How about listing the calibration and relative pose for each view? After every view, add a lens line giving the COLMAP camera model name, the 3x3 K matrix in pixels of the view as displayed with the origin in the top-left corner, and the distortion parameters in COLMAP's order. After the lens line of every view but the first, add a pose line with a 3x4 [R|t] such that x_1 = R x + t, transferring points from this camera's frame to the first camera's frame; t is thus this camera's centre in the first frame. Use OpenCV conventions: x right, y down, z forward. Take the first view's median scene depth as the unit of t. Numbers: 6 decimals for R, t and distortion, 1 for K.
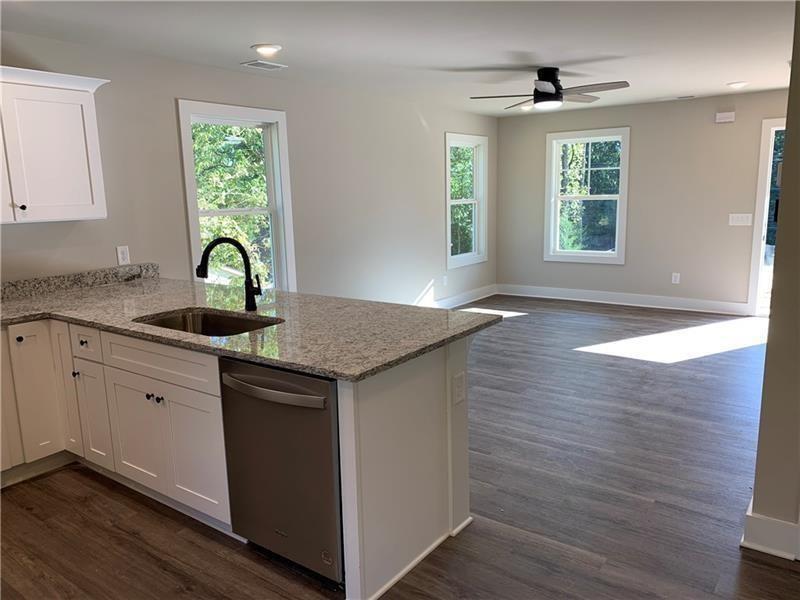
lens RADIAL K [[615.6, 0, 403.6], [0, 615.6, 300.6], [0, 0, 1]] dist [0.065596, -0.066707]
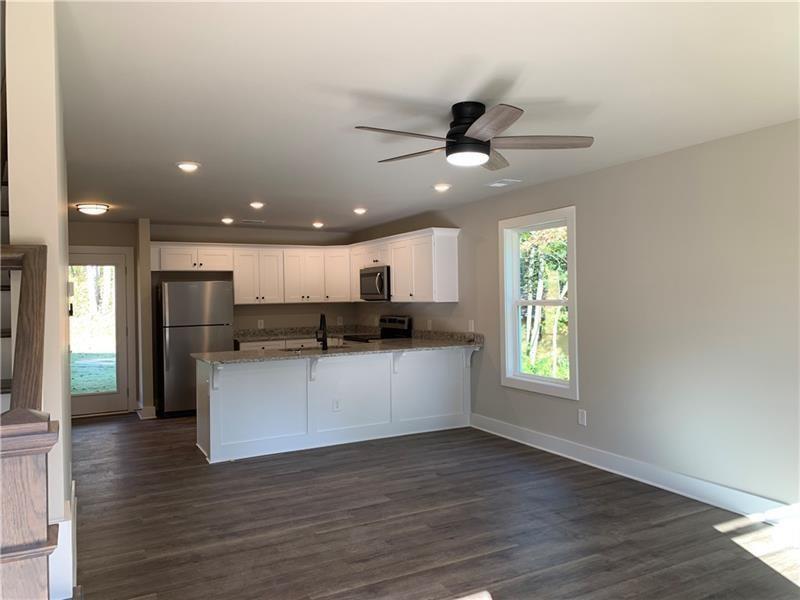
lens RADIAL K [[615.6, 0, 401.9], [0, 615.6, 299.2], [0, 0, 1]] dist [0.065596, -0.066707]
pose [[-0.440075, 0.039218, -0.897104, 1.224487], [-0.130773, 0.985596, 0.107237, -0.340513], [0.888388, 0.164509, -0.428607, 1.795442]]
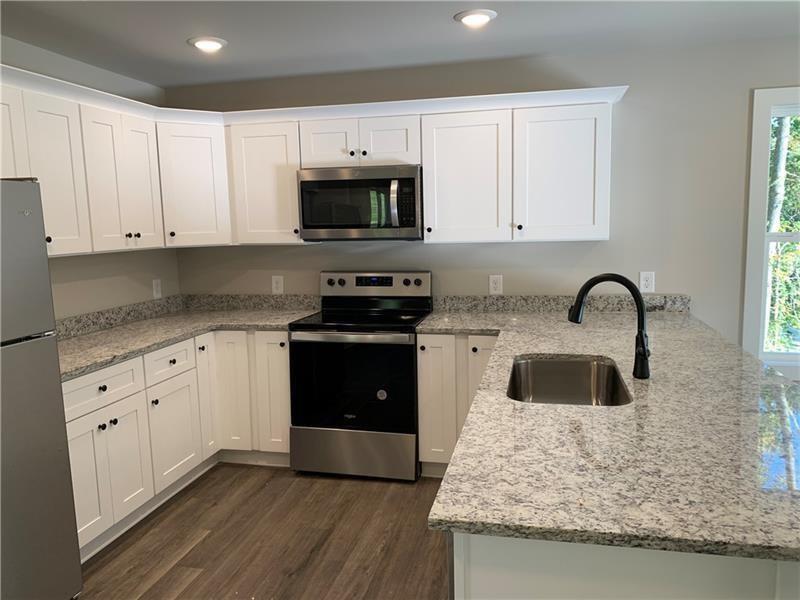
lens RADIAL K [[615.6, 0, 405.1], [0, 615.6, 297.3], [0, 0, 1]] dist [0.065596, -0.066707]
pose [[0.398399, 0.131742, -0.907701, 0.253438], [-0.152169, 0.985410, 0.076232, -0.079479], [0.904501, 0.107753, 0.412634, 0.396287]]
